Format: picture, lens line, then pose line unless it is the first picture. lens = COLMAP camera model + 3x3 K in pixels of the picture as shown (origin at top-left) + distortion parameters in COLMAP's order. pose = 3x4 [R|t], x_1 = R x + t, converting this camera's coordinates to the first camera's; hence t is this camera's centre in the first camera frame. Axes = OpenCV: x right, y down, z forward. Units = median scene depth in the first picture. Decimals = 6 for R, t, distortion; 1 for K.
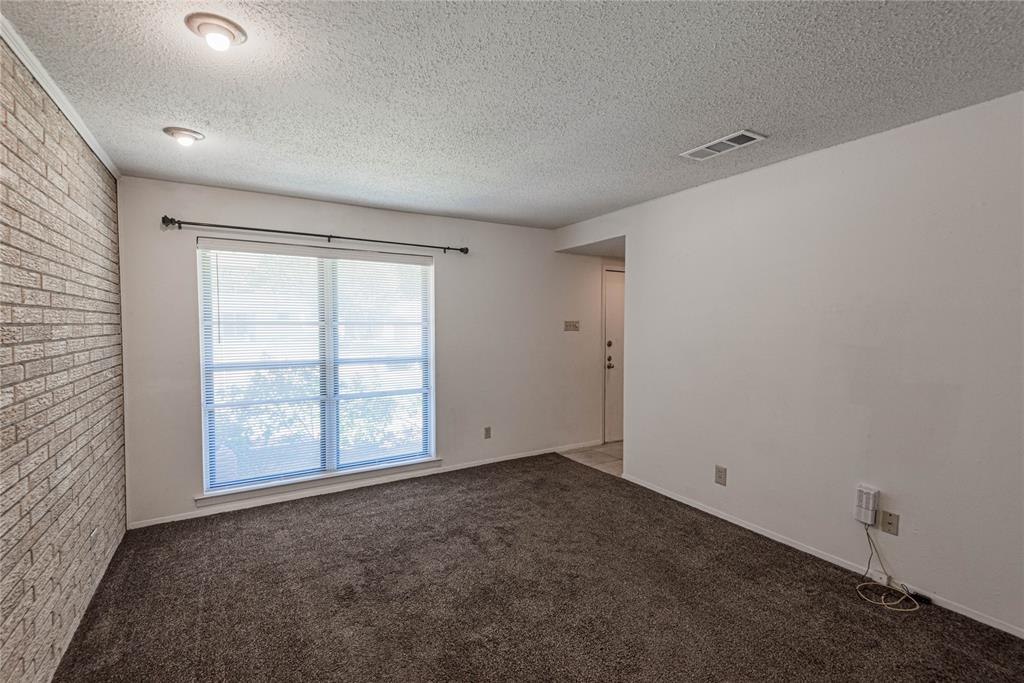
lens RADIAL K [[463.8, 0, 512.0], [0, 463.8, 341.5], [0, 0, 1]] dist [0.026949, -0.017877]
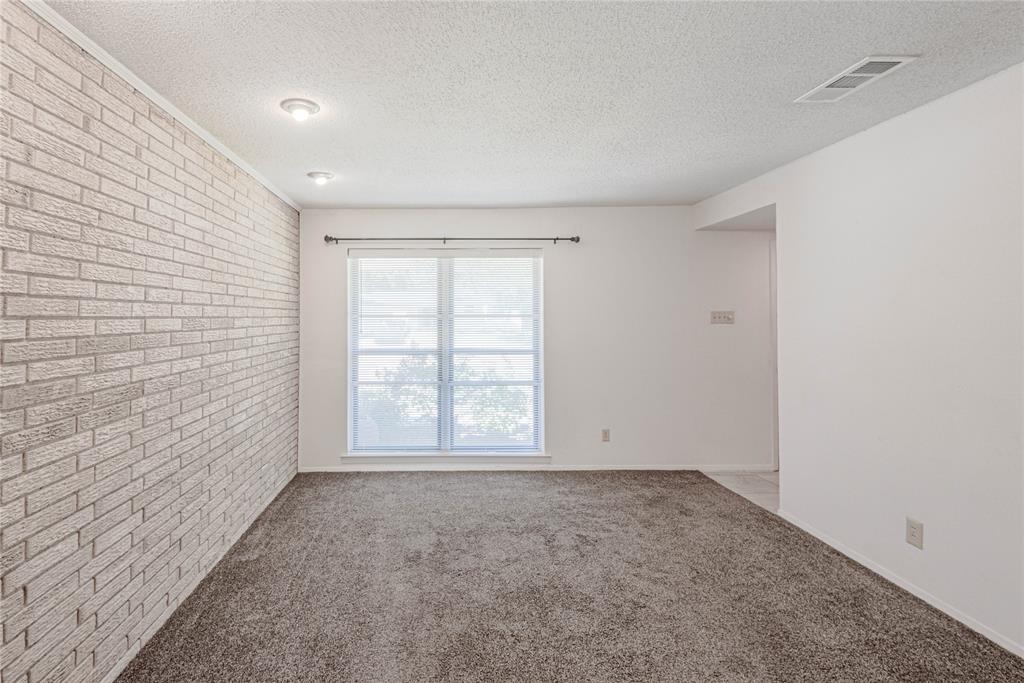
lens RADIAL K [[485.5, 0, 434.5], [0, 485.5, 308.1], [0, 0, 1]] dist [0.030711, -0.021869]
pose [[0.856814, -0.011729, -0.515492, 0.228236], [-0.016172, 0.998638, -0.049601, 0.000617], [0.515372, 0.050835, 0.855458, -0.006370]]
